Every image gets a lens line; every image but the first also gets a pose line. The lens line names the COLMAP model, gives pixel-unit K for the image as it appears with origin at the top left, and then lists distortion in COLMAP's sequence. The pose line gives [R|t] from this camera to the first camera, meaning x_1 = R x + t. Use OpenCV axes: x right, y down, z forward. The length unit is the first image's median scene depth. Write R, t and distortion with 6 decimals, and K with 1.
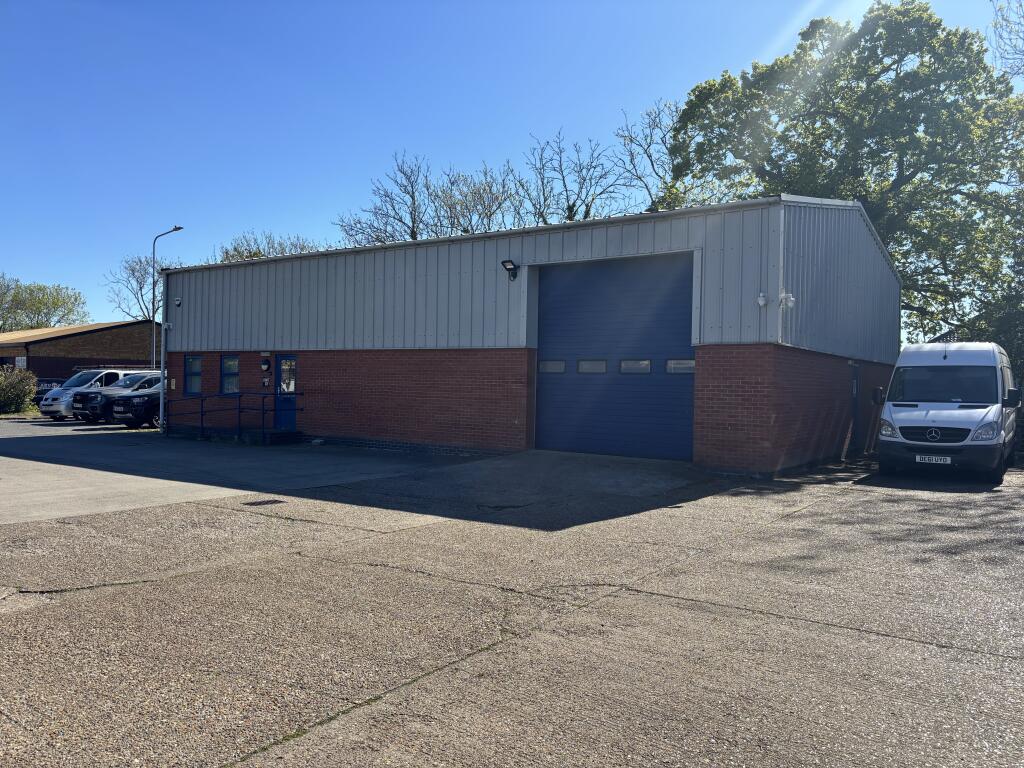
lens RADIAL K [[771.8, 0, 510.3], [0, 771.8, 394.3], [0, 0, 1]] dist [0.044684, -0.053715]
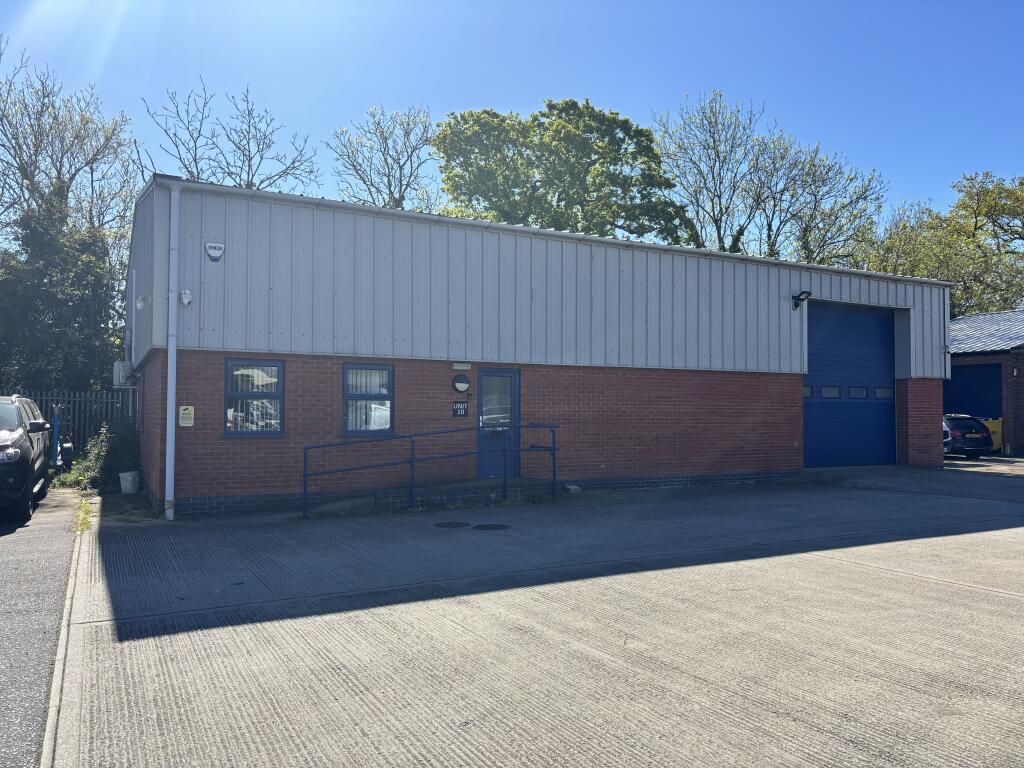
lens RADIAL K [[771.8, 0, 510.3], [0, 771.8, 394.3], [0, 0, 1]] dist [0.044684, -0.053715]
pose [[0.436200, -0.004419, 0.899839, -1.097529], [0.011111, 0.999938, -0.000476, -0.035554], [-0.899781, 0.010206, 0.436222, 0.874729]]
